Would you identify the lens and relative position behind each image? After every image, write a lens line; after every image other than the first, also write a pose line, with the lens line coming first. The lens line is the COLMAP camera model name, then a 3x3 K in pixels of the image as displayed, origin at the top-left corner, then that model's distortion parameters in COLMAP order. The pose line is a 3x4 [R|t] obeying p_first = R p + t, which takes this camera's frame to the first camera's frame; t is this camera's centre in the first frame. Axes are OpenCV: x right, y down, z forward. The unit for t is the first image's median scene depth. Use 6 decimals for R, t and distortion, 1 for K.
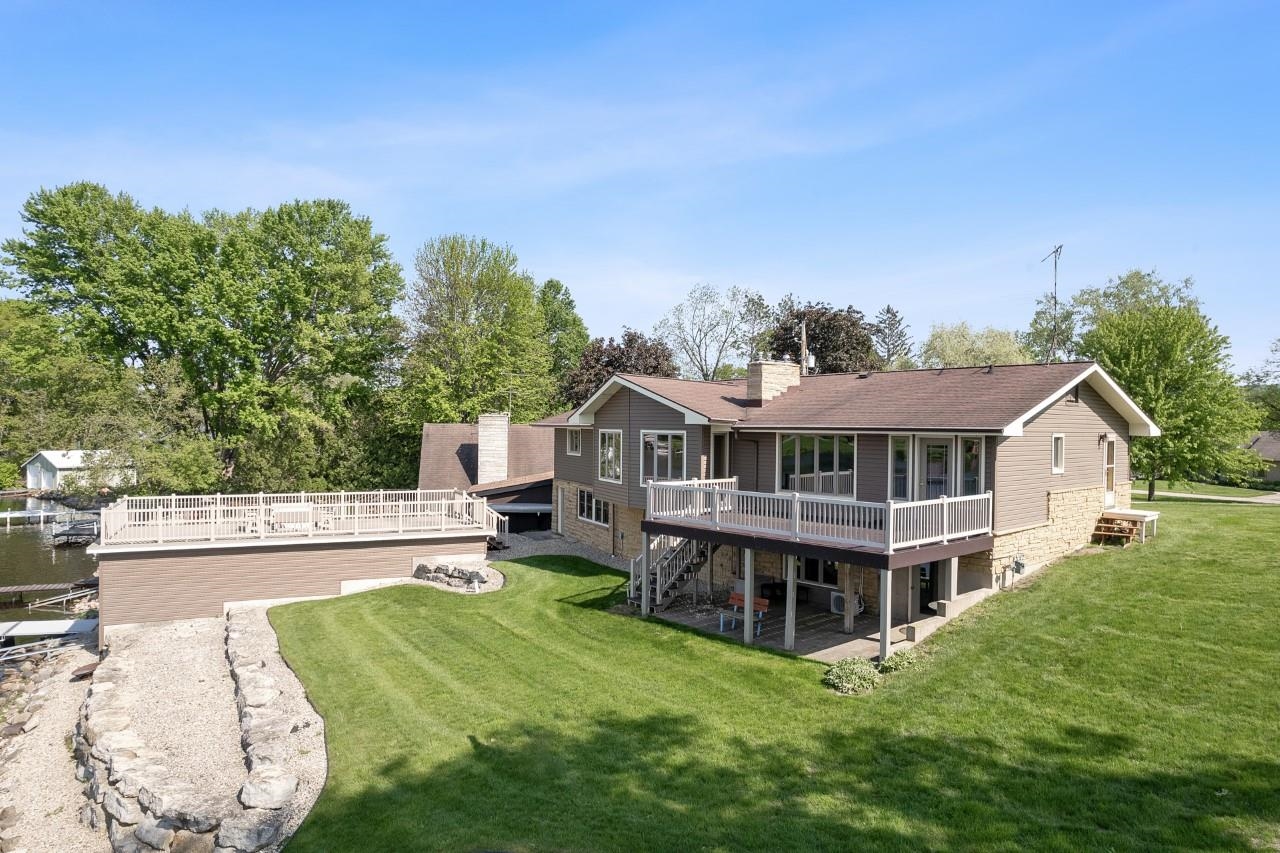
lens RADIAL K [[815.1, 0, 642.0], [0, 815.1, 430.3], [0, 0, 1]] dist [-0.078703, 0.067727]
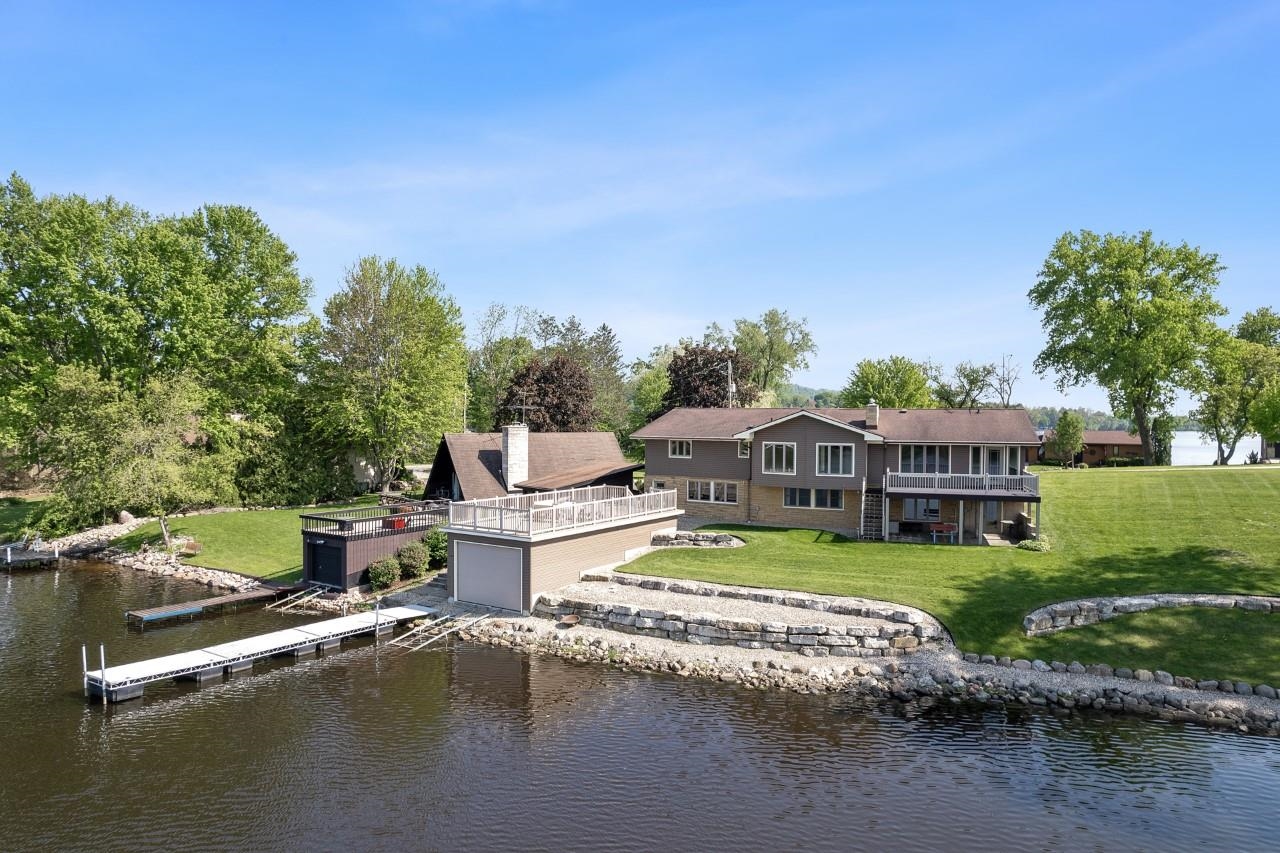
lens RADIAL K [[815.1, 0, 642.0], [0, 815.1, 430.3], [0, 0, 1]] dist [-0.078703, 0.067727]
pose [[0.850460, -0.010734, 0.525930, -1.039857], [0.004270, 0.999900, 0.013504, -0.044334], [-0.526023, -0.009239, 0.850420, -0.228633]]
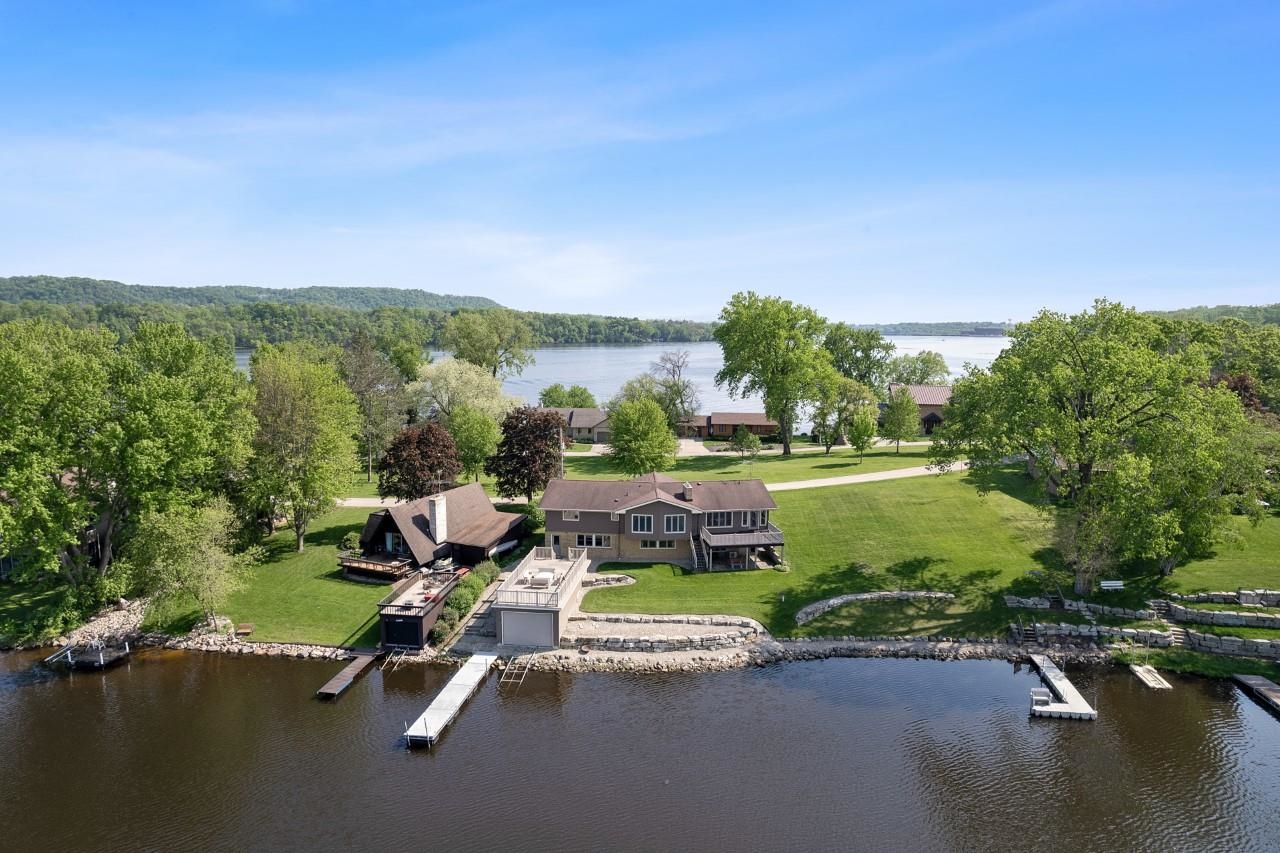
lens RADIAL K [[817.3, 0, 640.0], [0, 817.3, 426.5], [0, 0, 1]] dist [-0.079330, 0.076507]
pose [[0.531428, -0.115454, 0.839199, -2.166794], [0.005738, 0.991137, 0.132723, -0.618494], [-0.847084, -0.065717, 0.527380, -0.418819]]
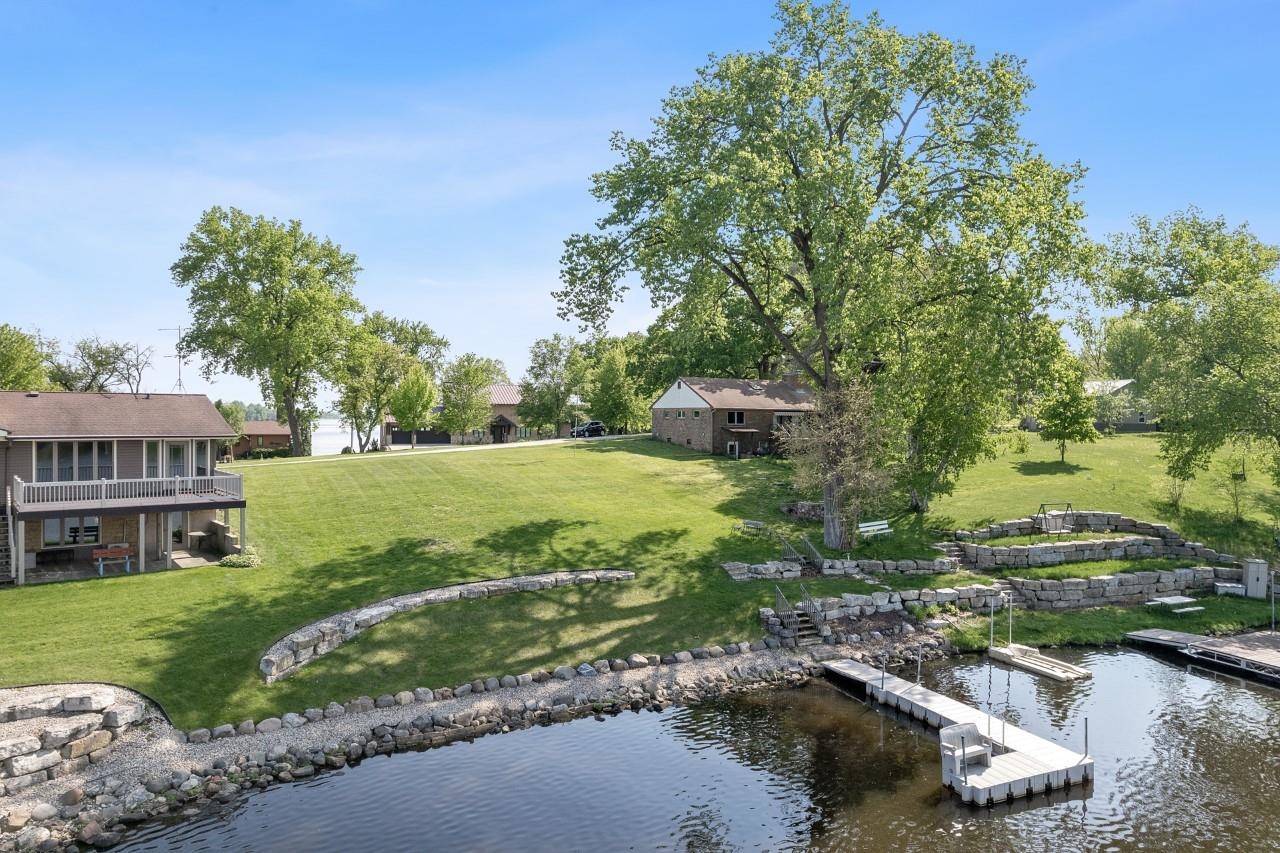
lens RADIAL K [[817.3, 0, 640.0], [0, 817.3, 426.5], [0, 0, 1]] dist [-0.079330, 0.076507]
pose [[0.009770, -0.020559, 0.999741, -0.881965], [-0.003293, 0.999783, 0.020592, -0.039163], [-0.999947, -0.003494, 0.009700, -0.007846]]
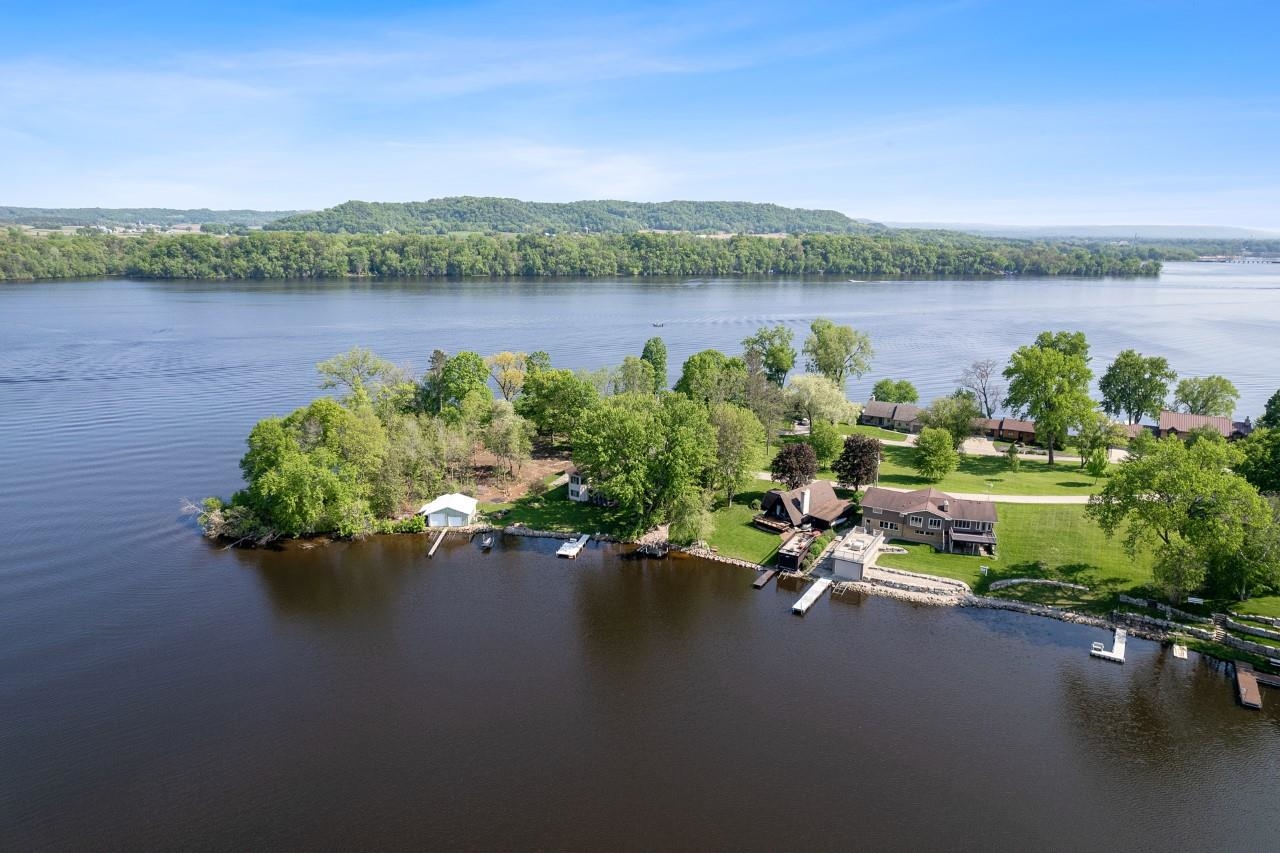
lens RADIAL K [[815.1, 0, 642.0], [0, 815.1, 430.3], [0, 0, 1]] dist [-0.078703, 0.067727]
pose [[0.826073, -0.142135, 0.545345, -3.816691], [0.002729, 0.968671, 0.248334, -1.644007], [-0.563557, -0.203654, 0.800580, -1.823291]]
